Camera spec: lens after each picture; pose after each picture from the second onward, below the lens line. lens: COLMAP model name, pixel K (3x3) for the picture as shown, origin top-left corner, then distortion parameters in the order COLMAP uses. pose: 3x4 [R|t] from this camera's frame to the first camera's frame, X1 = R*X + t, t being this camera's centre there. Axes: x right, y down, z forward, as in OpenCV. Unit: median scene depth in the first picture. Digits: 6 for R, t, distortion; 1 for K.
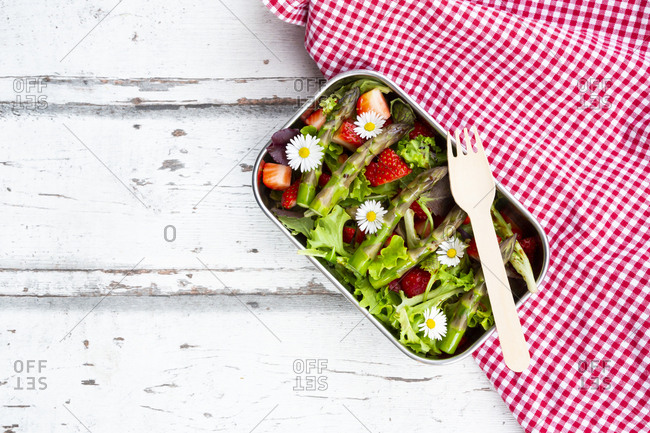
lens RADIAL K [[1020.5, 0, 323.8], [0, 1020.5, 204.6], [0, 0, 1]] dist [0.131807, 0.053500]
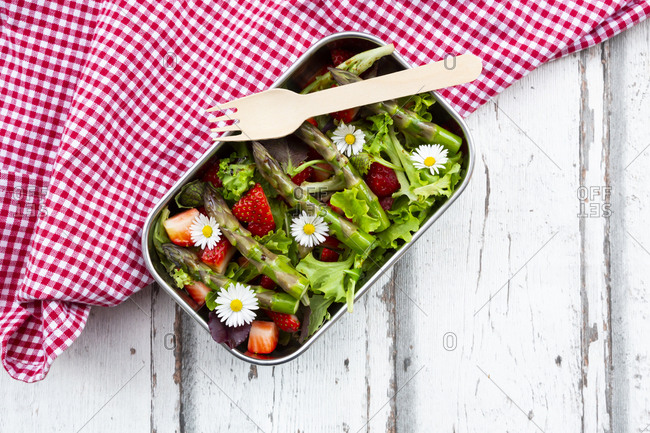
lens RADIAL K [[1020.5, 0, 323.8], [0, 1020.5, 204.6], [0, 0, 1]] dist [0.131807, 0.053500]
pose [[-0.003826, -0.996173, 0.087314, -0.009207], [0.999374, -0.000737, 0.035383, -0.006692], [-0.035183, 0.087395, 0.995552, 0.112448]]
